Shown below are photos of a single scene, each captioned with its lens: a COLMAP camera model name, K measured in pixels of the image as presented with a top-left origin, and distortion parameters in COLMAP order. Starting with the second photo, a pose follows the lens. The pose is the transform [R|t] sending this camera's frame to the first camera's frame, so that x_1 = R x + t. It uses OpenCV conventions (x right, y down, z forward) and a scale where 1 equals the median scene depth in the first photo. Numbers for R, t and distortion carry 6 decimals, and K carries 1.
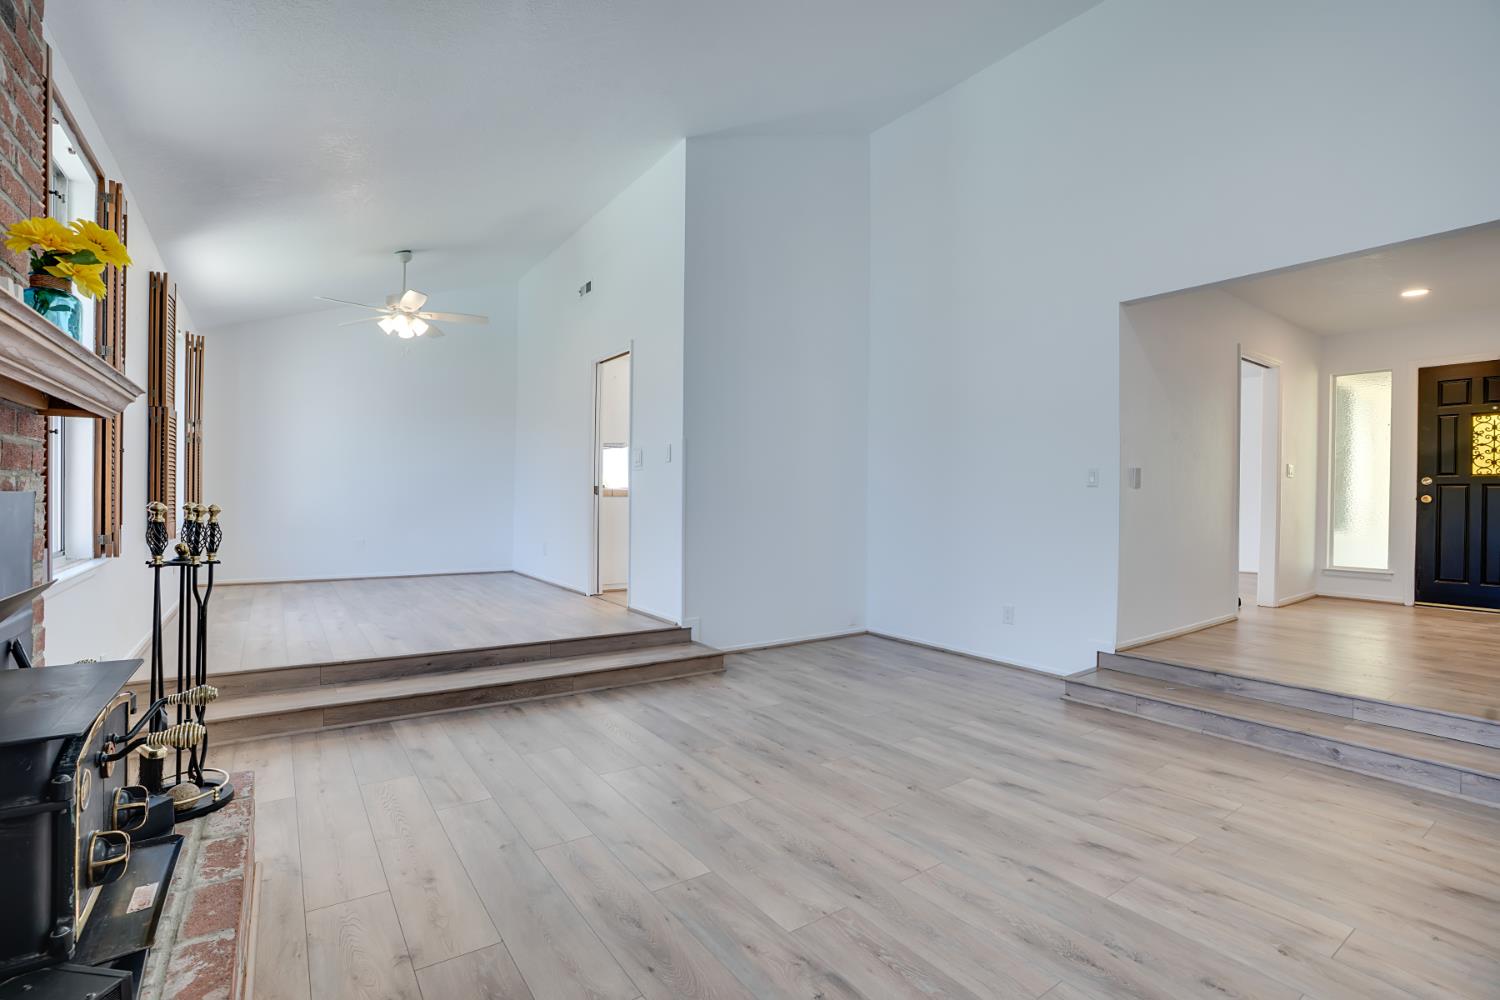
lens RADIAL K [[683.2, 0, 737.3], [0, 683.2, 500.8], [0, 0, 1]] dist [-0.073799, 0.026077]
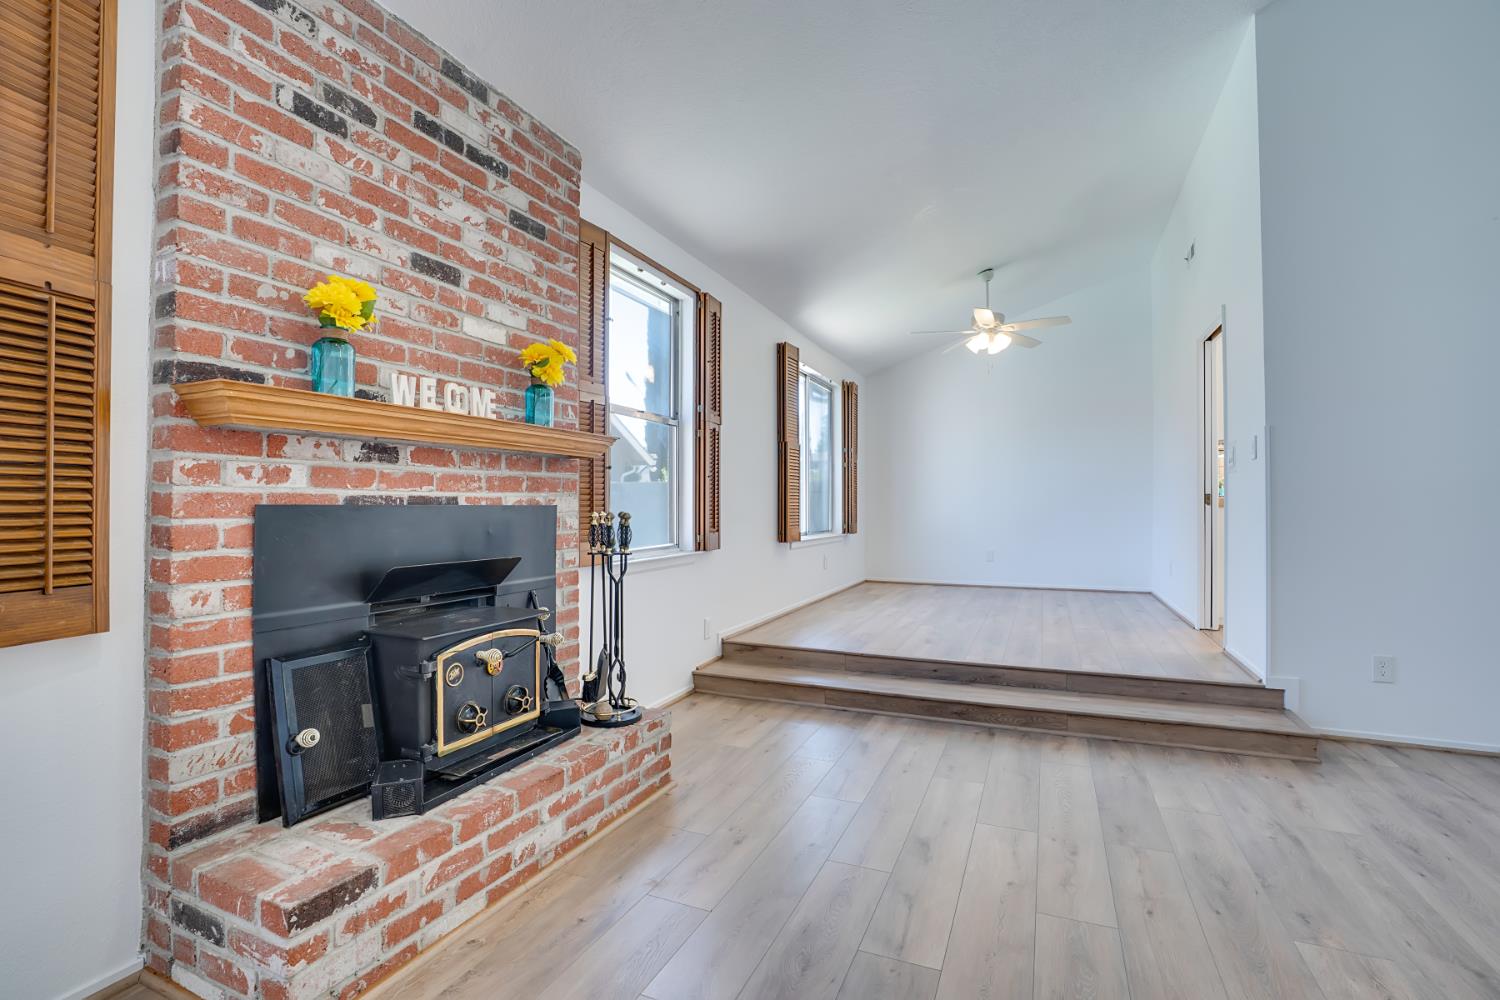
lens RADIAL K [[683.2, 0, 737.3], [0, 683.2, 500.8], [0, 0, 1]] dist [-0.073799, 0.026077]
pose [[0.529177, -0.017014, -0.848341, 0.270936], [-0.000187, 0.999797, -0.020168, 0.004135], [0.848511, 0.010831, 0.529066, 0.195919]]
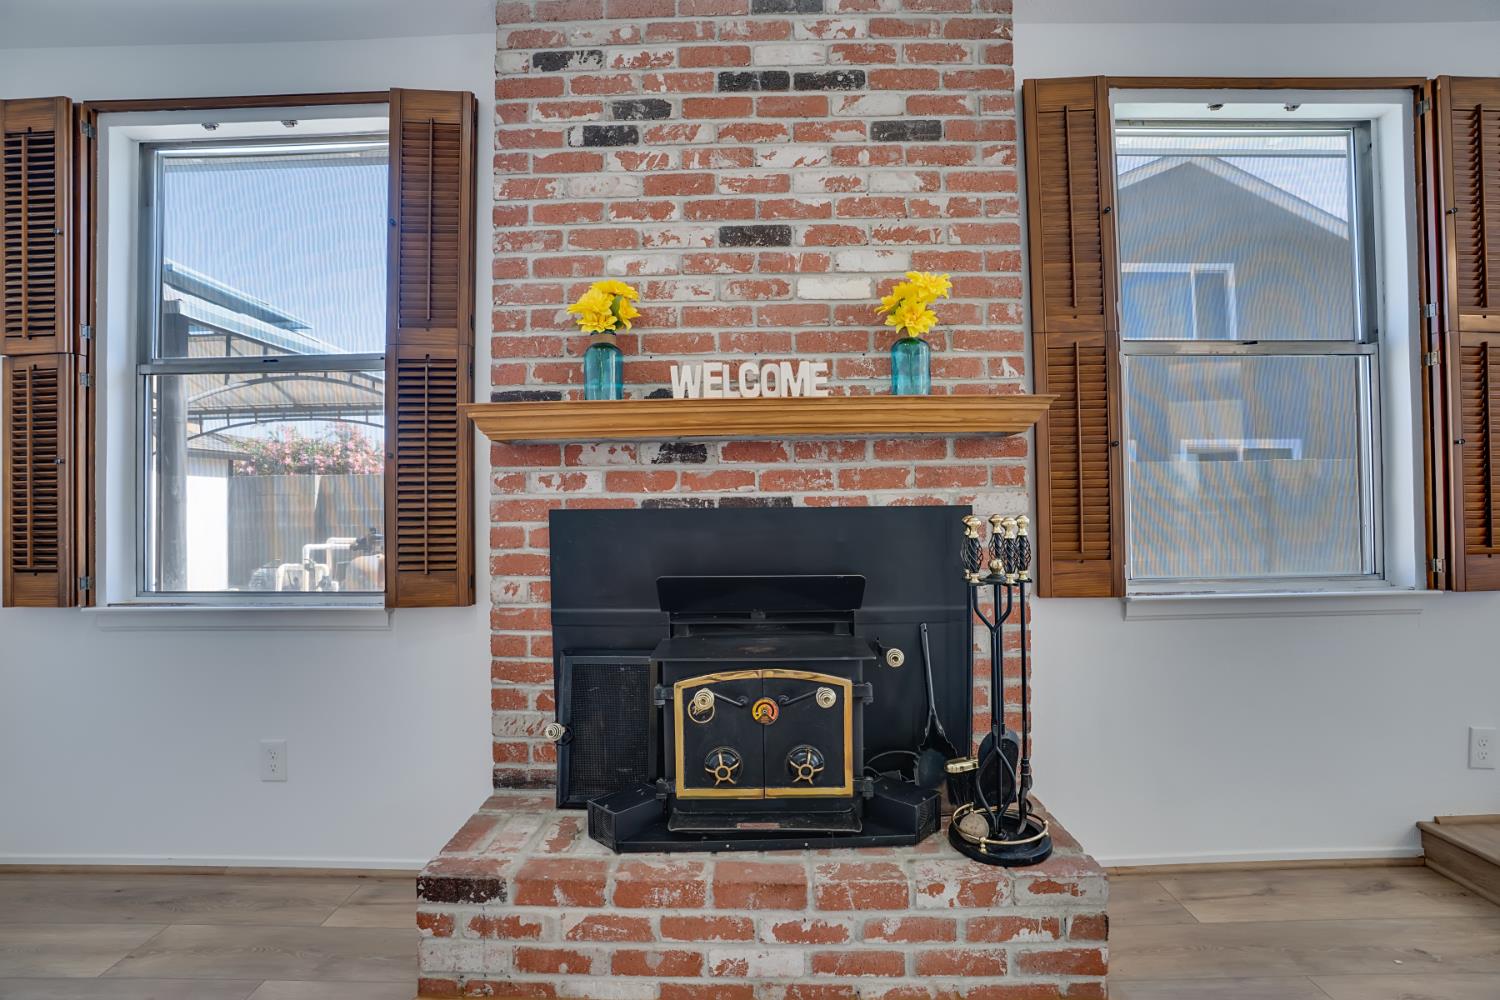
lens RADIAL K [[683.2, 0, 737.3], [0, 683.2, 500.8], [0, 0, 1]] dist [-0.073799, 0.026077]
pose [[-0.563007, -0.017365, -0.826270, 0.064846], [-0.001199, 0.999795, -0.020196, 0.001389], [0.826451, -0.010380, -0.562912, 0.557551]]
